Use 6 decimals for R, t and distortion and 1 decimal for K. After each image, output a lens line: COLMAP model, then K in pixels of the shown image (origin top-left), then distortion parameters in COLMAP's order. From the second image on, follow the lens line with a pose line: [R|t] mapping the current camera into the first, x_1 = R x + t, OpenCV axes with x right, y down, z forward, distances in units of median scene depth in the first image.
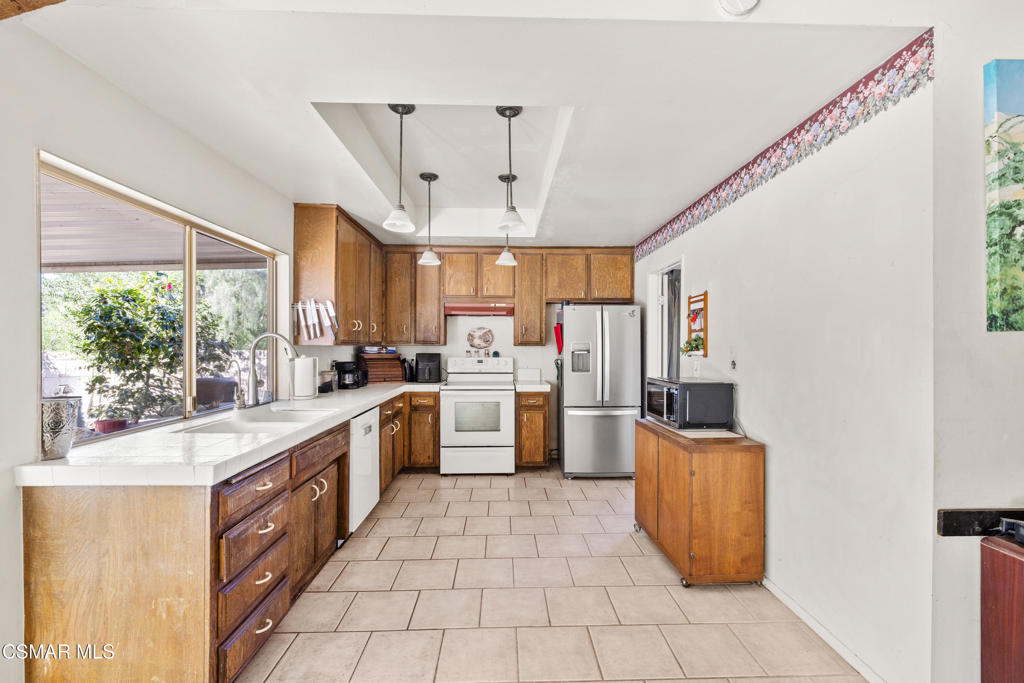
lens RADIAL K [[442.9, 0, 516.0], [0, 442.9, 347.2], [0, 0, 1]] dist [0.000927, 0.000279]
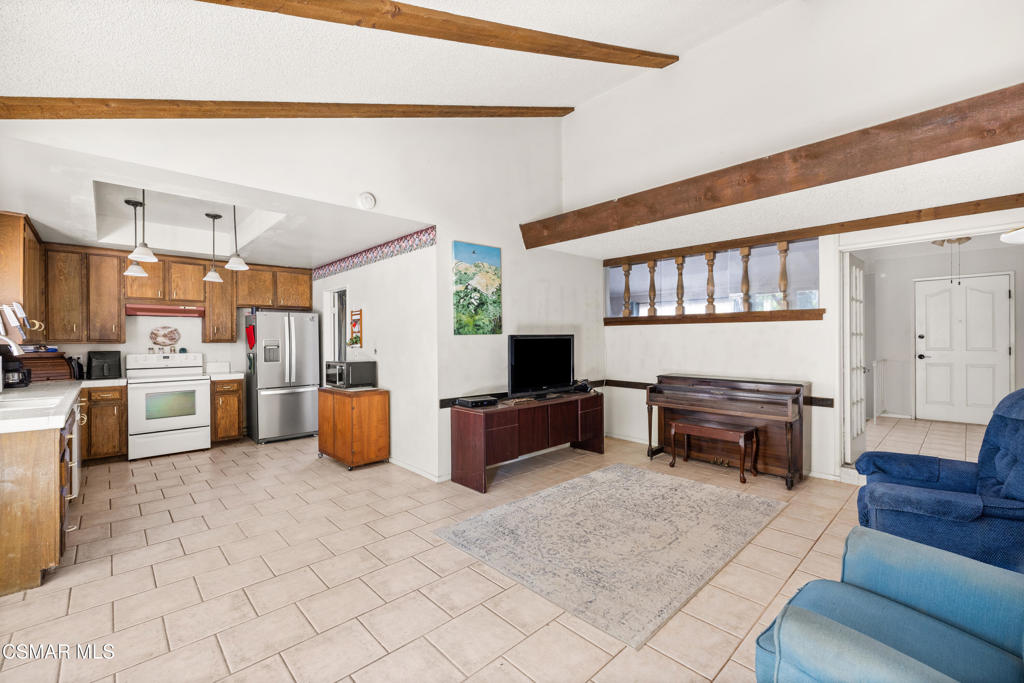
lens RADIAL K [[433.8, 0, 515.8], [0, 433.8, 340.0], [0, 0, 1]] dist [-0.000434, 0.000351]
pose [[0.750459, -0.007982, 0.660868, -0.159260], [0.012564, 0.999919, -0.002191, 0.002319], [-0.660797, 0.009947, 0.750499, -0.450462]]
